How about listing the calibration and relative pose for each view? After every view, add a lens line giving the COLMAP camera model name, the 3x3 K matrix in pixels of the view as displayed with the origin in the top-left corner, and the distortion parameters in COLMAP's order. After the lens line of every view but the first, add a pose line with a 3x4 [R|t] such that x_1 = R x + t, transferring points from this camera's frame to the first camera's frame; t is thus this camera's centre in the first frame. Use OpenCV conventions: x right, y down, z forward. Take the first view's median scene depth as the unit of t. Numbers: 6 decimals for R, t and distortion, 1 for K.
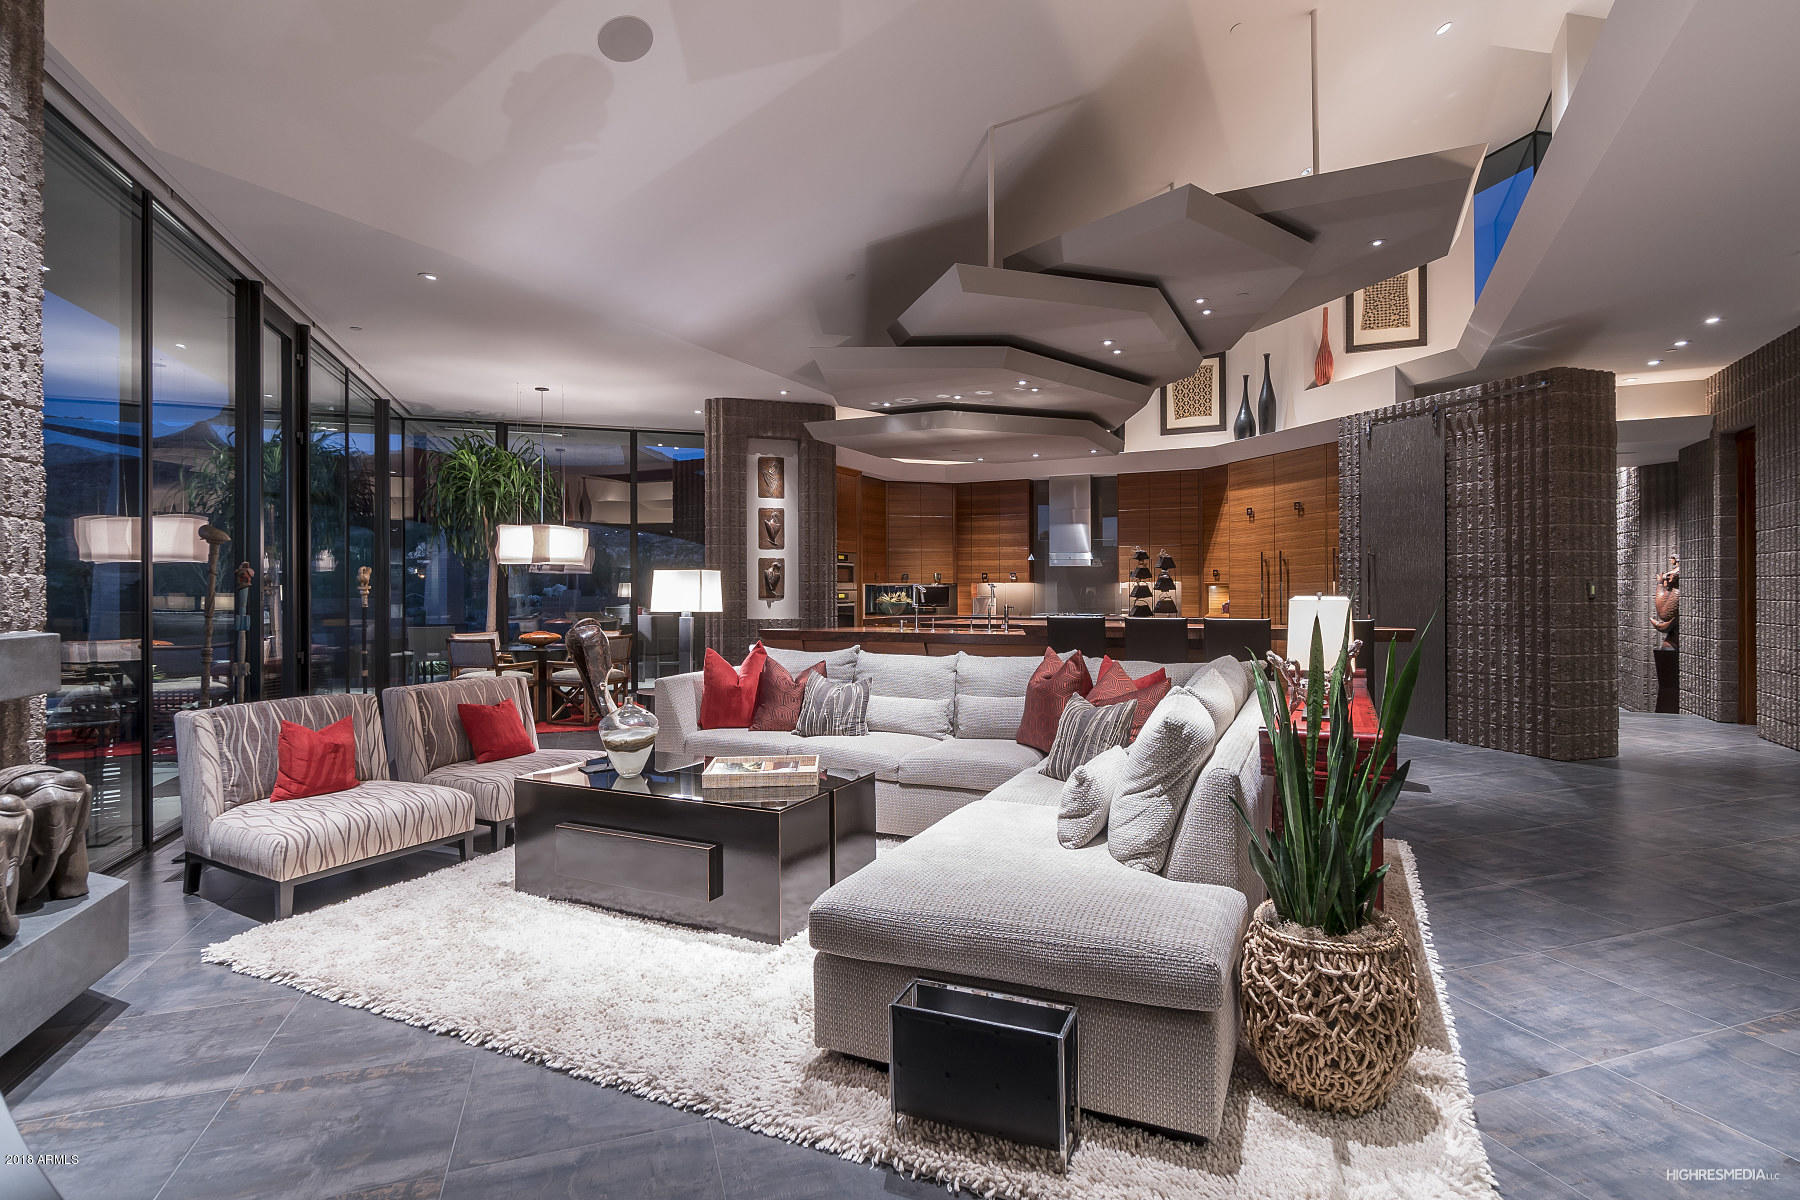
lens RADIAL K [[862.1, 0, 906.0], [0, 862.1, 586.3], [0, 0, 1]] dist [-0.001251, -0.000831]
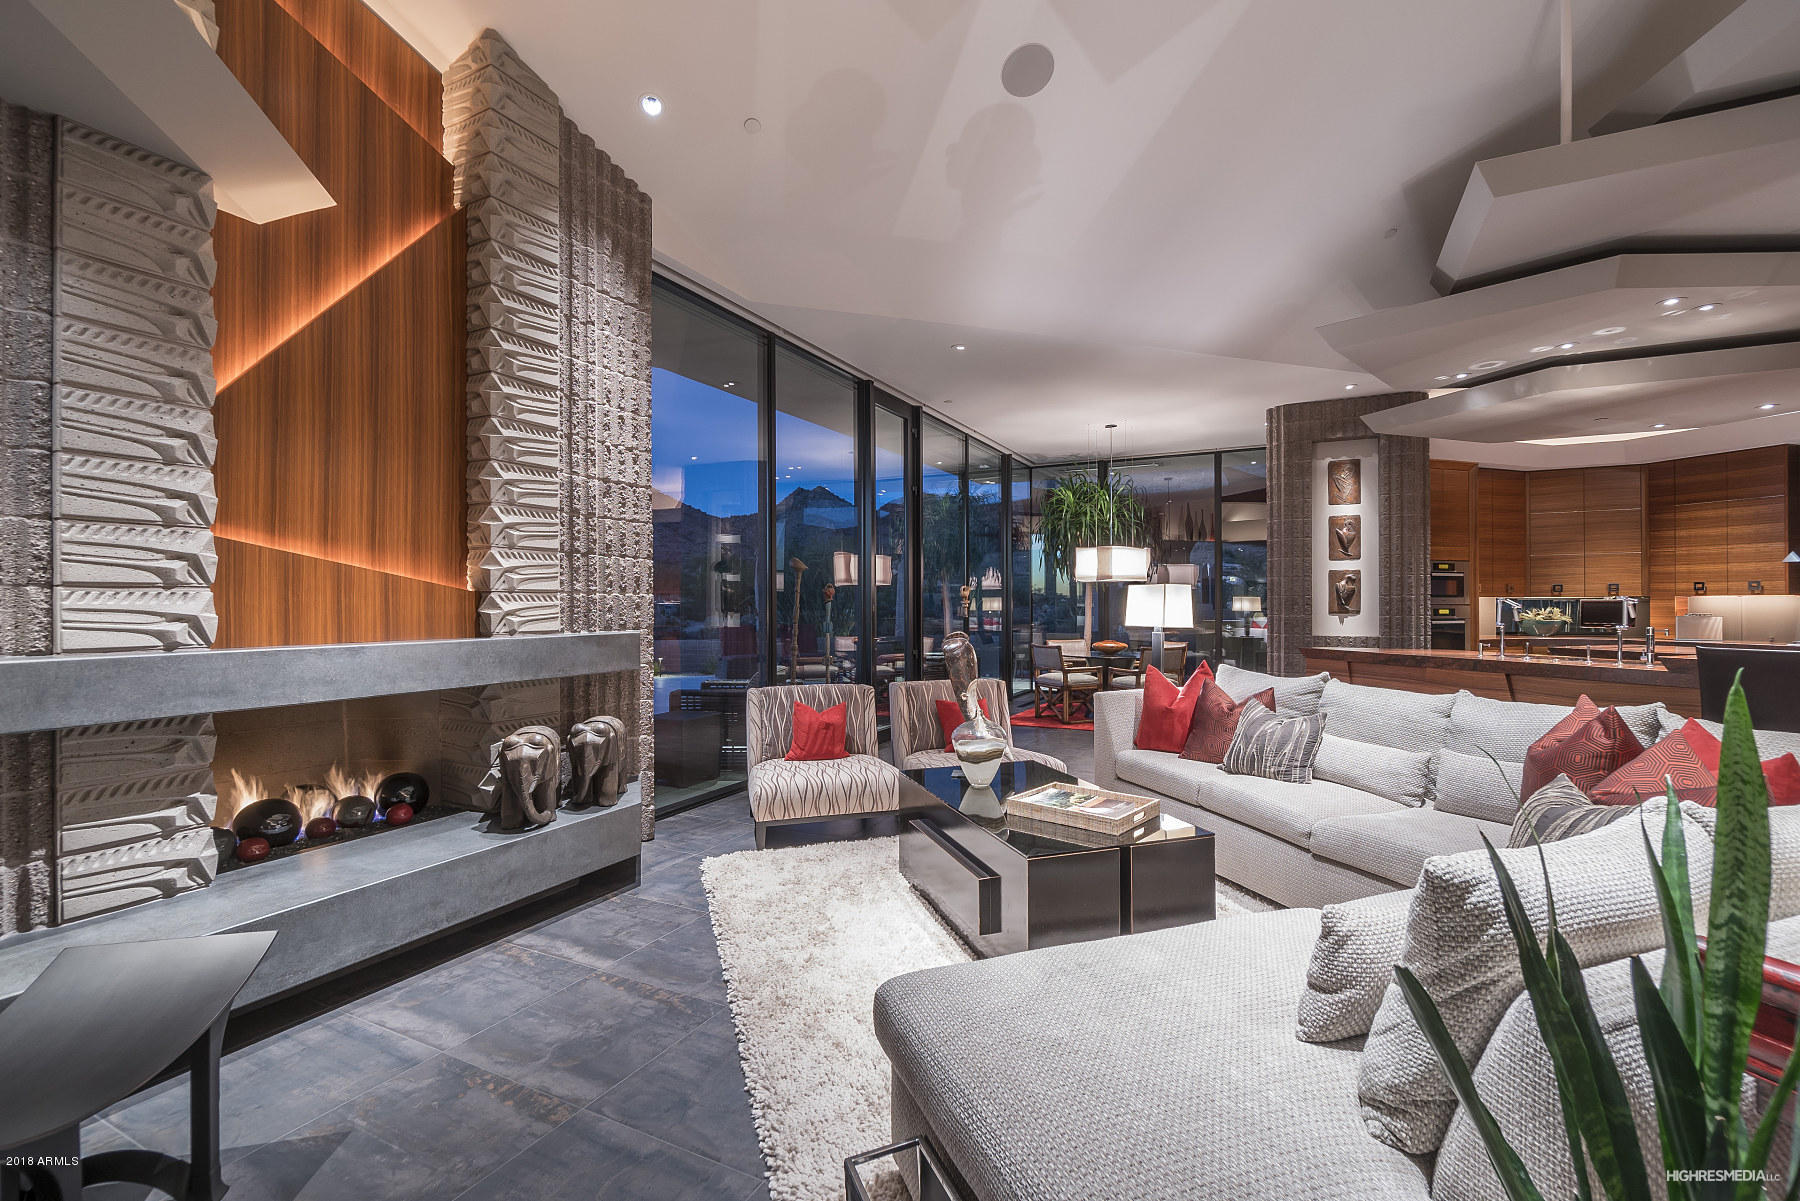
lens RADIAL K [[761.7, 0, 898.3], [0, 761.7, 604.4], [0, 0, 1]] dist [-0.004607, 0.000380]
pose [[0.712703, 0.002208, -0.701463, 0.104279], [0.001211, 0.999990, 0.004378, -0.000052], [0.701465, -0.003970, 0.712693, 0.123490]]
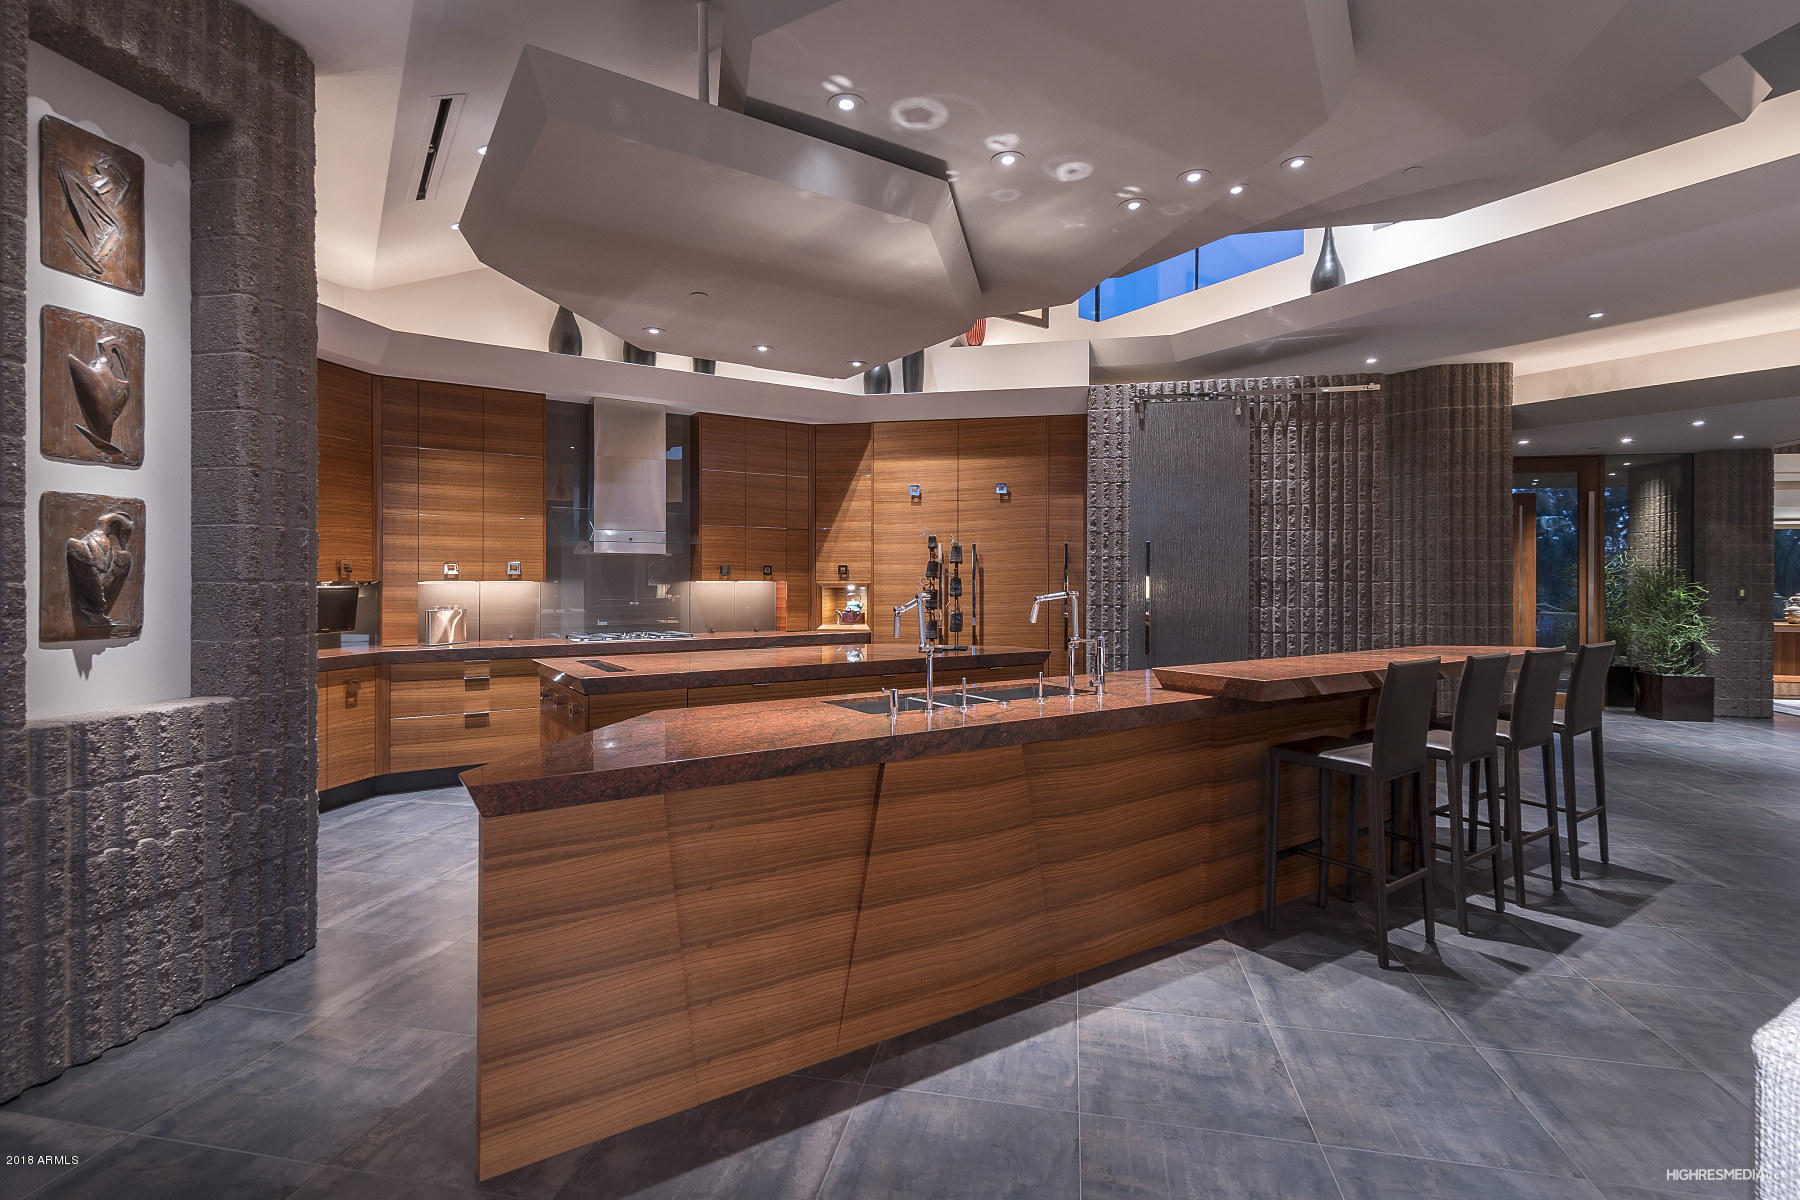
lens RADIAL K [[852.1, 0, 898.7], [0, 852.1, 588.9], [0, 0, 1]] dist [-0.006409, -0.001207]
pose [[0.525845, -0.004500, 0.850569, -0.356638], [-0.005594, 0.999946, 0.008748, -0.008871], [-0.850562, -0.009358, 0.525791, 0.893267]]
